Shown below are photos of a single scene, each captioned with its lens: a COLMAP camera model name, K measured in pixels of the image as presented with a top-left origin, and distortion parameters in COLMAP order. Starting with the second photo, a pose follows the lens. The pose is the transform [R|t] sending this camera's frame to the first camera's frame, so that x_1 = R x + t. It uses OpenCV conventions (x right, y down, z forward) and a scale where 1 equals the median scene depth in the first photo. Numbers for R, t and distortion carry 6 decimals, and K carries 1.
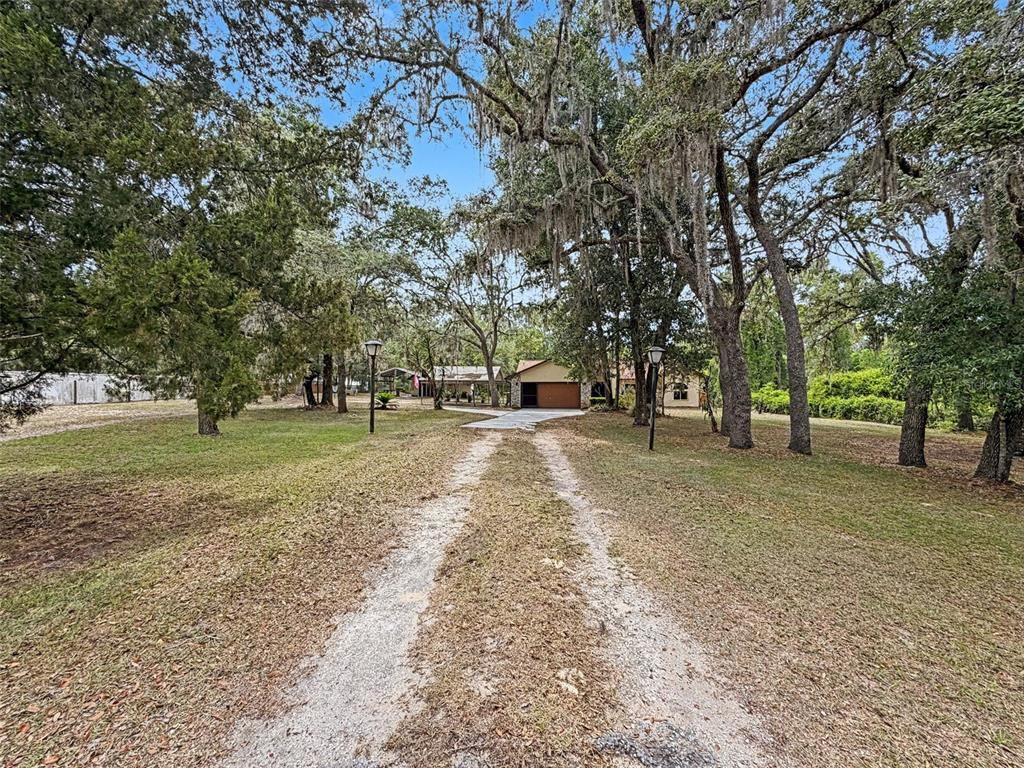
lens RADIAL K [[411.3, 0, 514.9], [0, 411.3, 384.2], [0, 0, 1]] dist [0.000060, 0.000390]
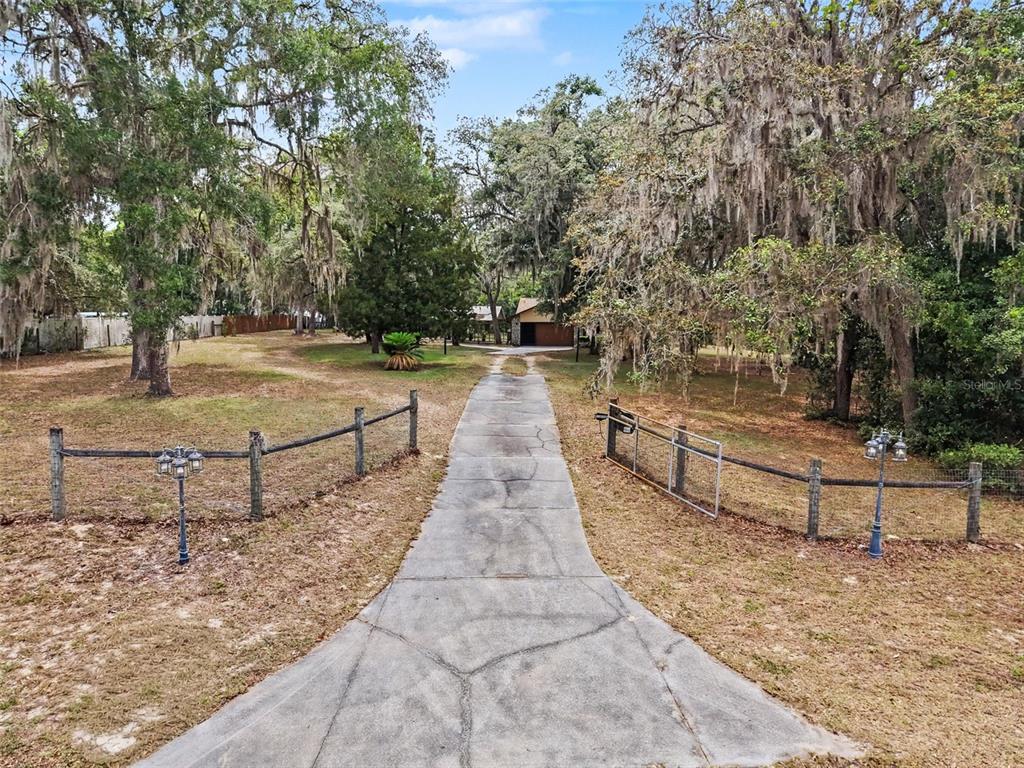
lens RADIAL K [[672.5, 0, 524.4], [0, 672.5, 388.9], [0, 0, 1]] dist [0.032245, -0.002353]
pose [[0.999906, 0.006370, 0.012177, 0.003744], [-0.007730, 0.993318, 0.115146, -0.034370], [-0.011362, -0.115230, 0.993274, -0.808333]]
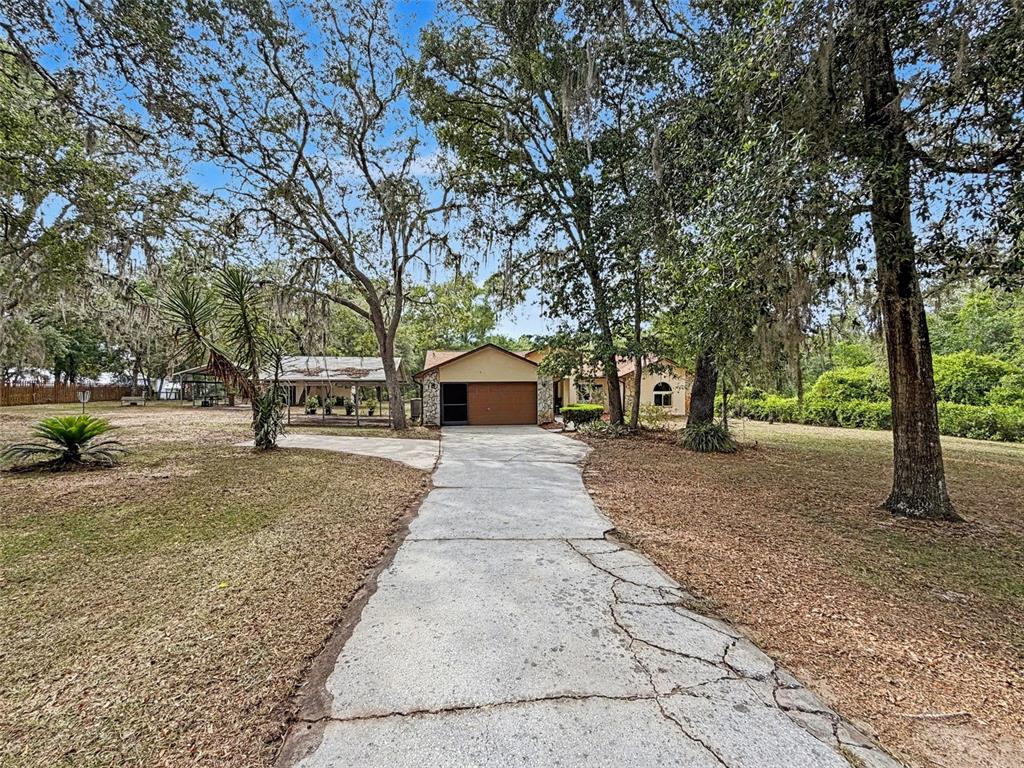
lens RADIAL K [[411.3, 0, 514.9], [0, 411.3, 384.2], [0, 0, 1]] dist [0.000060, 0.000390]
pose [[0.963595, -0.005987, 0.267298, -0.040120], [0.006606, 0.999977, -0.001417, -0.000766], [-0.267284, 0.003131, 0.963613, 0.392278]]
